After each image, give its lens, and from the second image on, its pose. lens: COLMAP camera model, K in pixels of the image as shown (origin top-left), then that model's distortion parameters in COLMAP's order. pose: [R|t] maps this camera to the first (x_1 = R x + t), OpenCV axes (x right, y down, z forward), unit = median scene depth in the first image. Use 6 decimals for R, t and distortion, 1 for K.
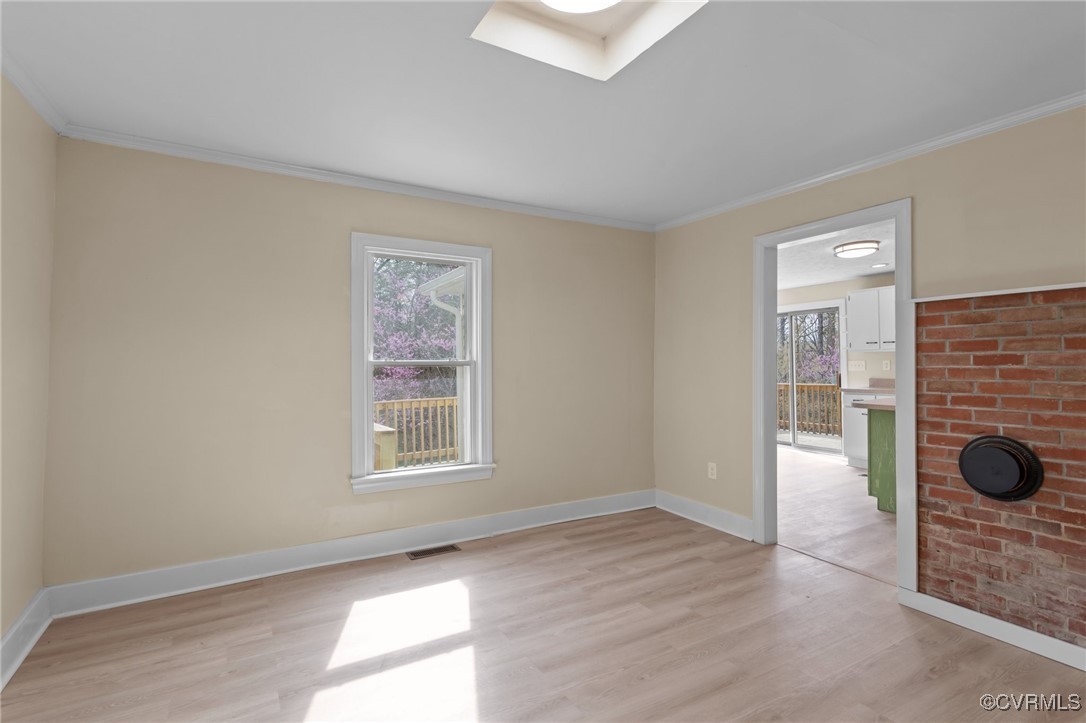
lens RADIAL K [[511.4, 0, 543.0], [0, 511.4, 361.5], [0, 0, 1]] dist [0.002289, 0.000938]
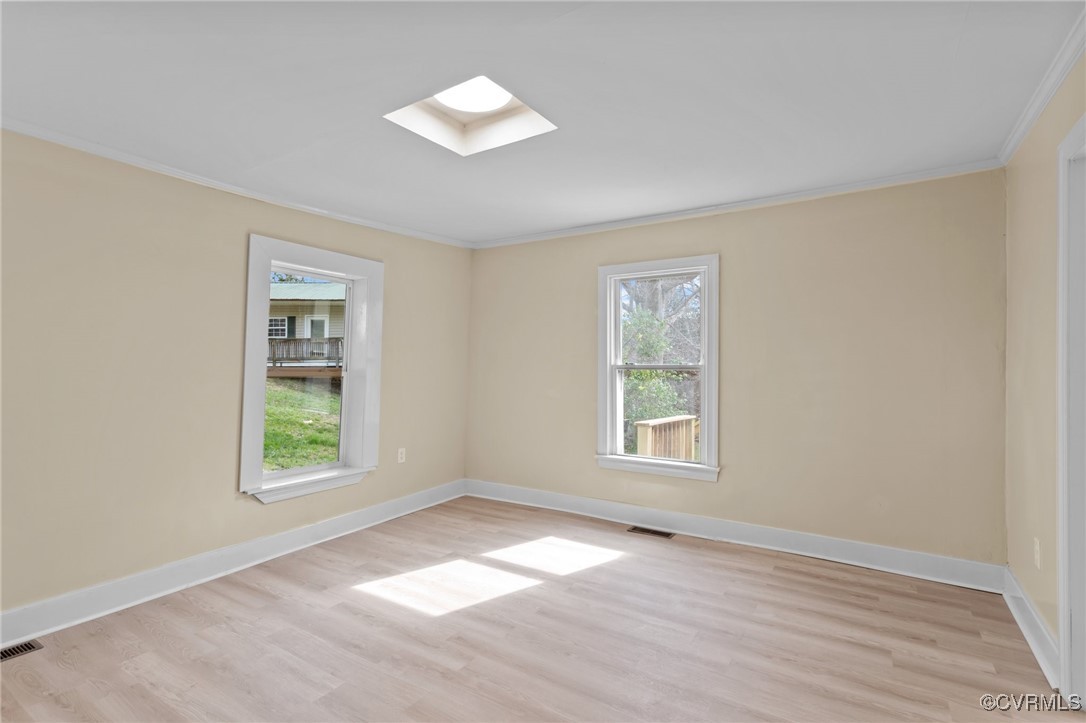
lens RADIAL K [[511.4, 0, 543.0], [0, 511.4, 361.5], [0, 0, 1]] dist [0.002289, 0.000938]
pose [[0.457871, -0.001672, -0.889017, 0.723640], [0.003728, 0.999993, 0.000039, -0.010725], [0.889011, -0.003332, 0.457874, 0.275901]]
